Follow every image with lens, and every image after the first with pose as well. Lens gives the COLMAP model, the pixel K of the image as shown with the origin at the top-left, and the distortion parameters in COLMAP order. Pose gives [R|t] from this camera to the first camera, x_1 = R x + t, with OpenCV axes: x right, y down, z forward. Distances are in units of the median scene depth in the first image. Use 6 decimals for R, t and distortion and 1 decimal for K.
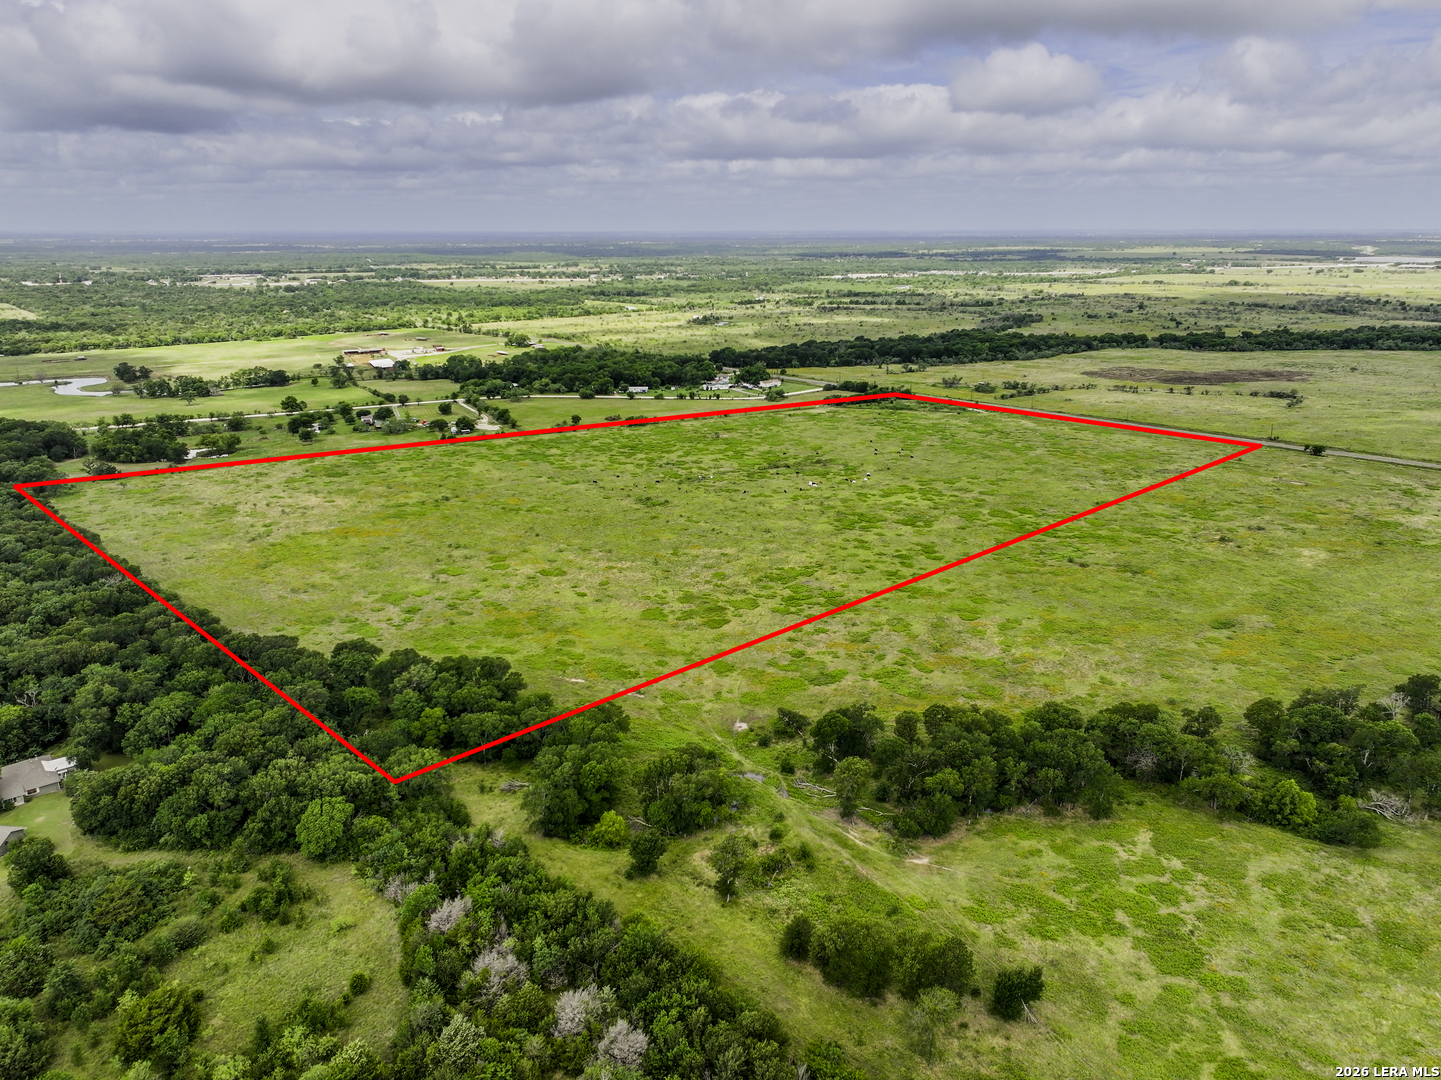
lens RADIAL K [[1077.7, 0, 720.5], [0, 1077.7, 540.0], [0, 0, 1]] dist [-0.008879, 0.031124]
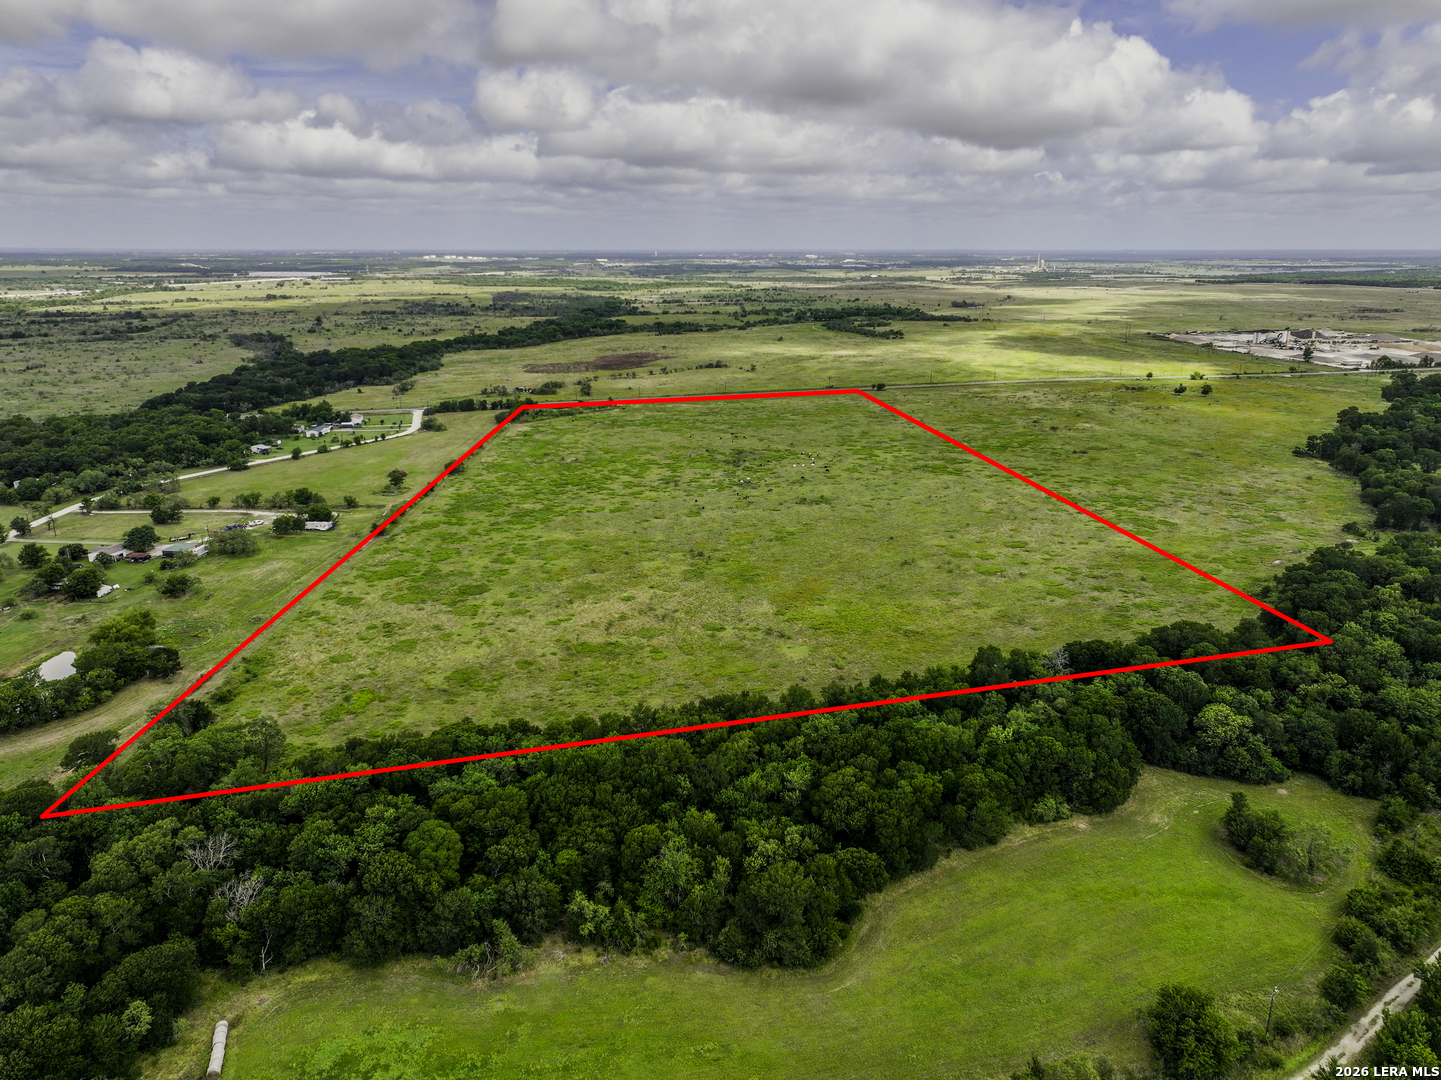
lens RADIAL K [[1077.7, 0, 720.5], [0, 1077.7, 540.0], [0, 0, 1]] dist [-0.008879, 0.031124]
pose [[0.396055, -0.238984, 0.886582, -0.106829], [0.254809, 0.956220, 0.143927, -0.017871], [-0.882164, 0.168906, 0.439611, 0.067416]]
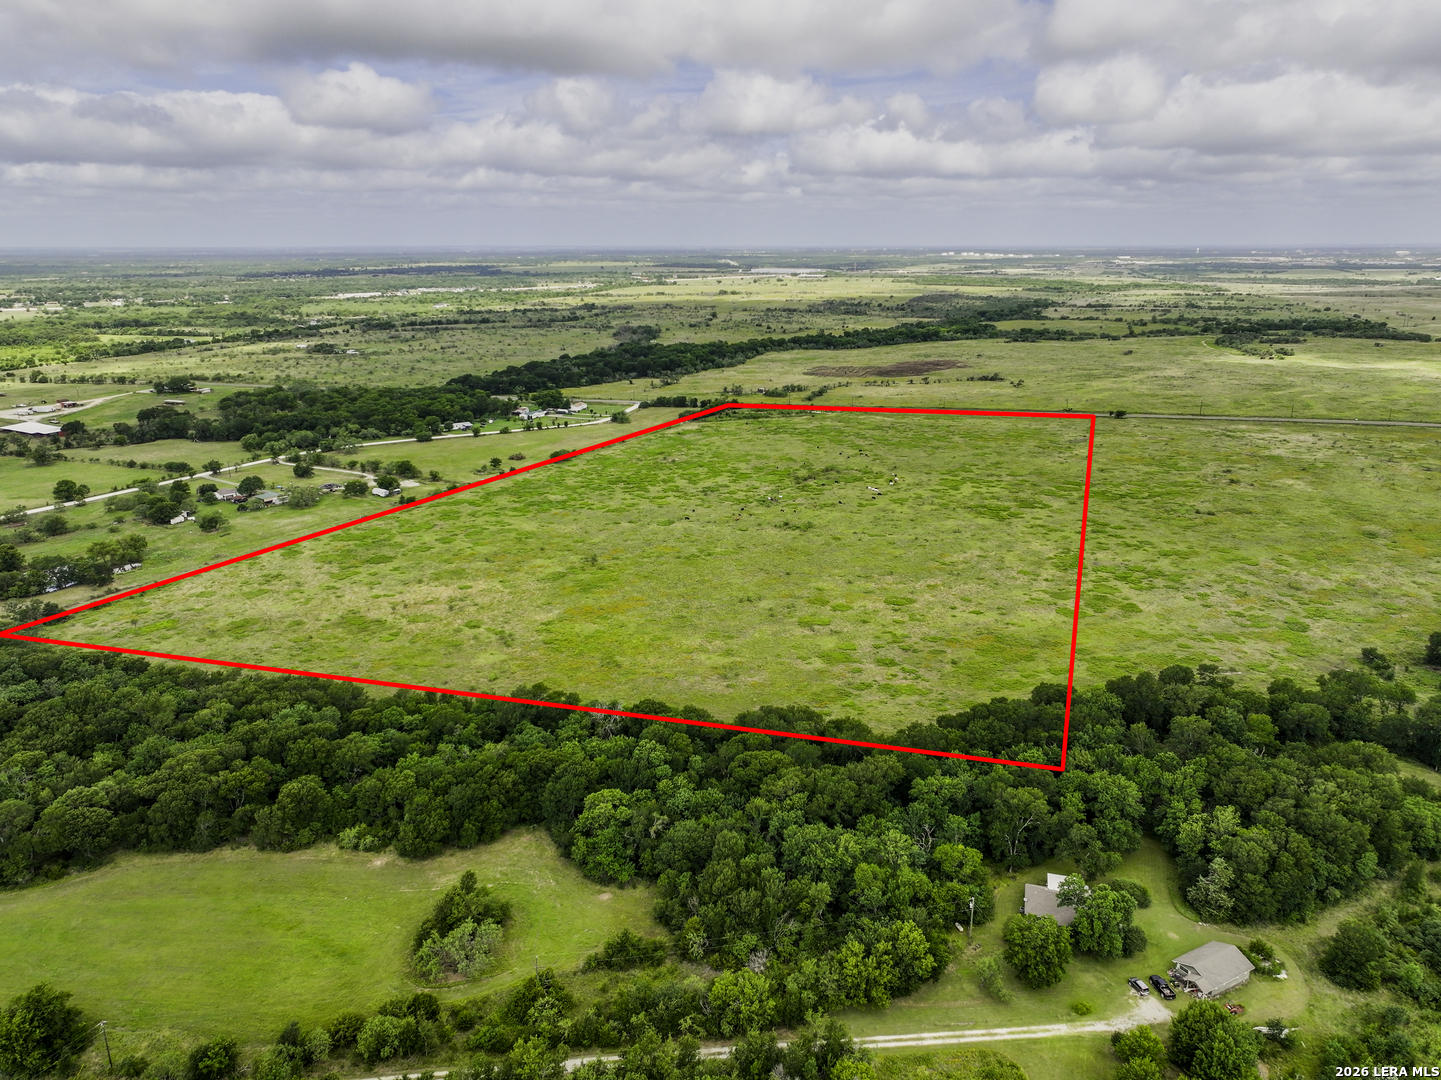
lens RADIAL K [[1065.8, 0, 719.3], [0, 1065.8, 520.7], [0, 0, 1]] dist [0.002533, 0.007190]
pose [[0.809688, -0.149205, 0.567576, -0.071381], [0.164603, 0.986058, 0.024398, -0.007954], [-0.563303, 0.073670, 0.822959, 0.024421]]
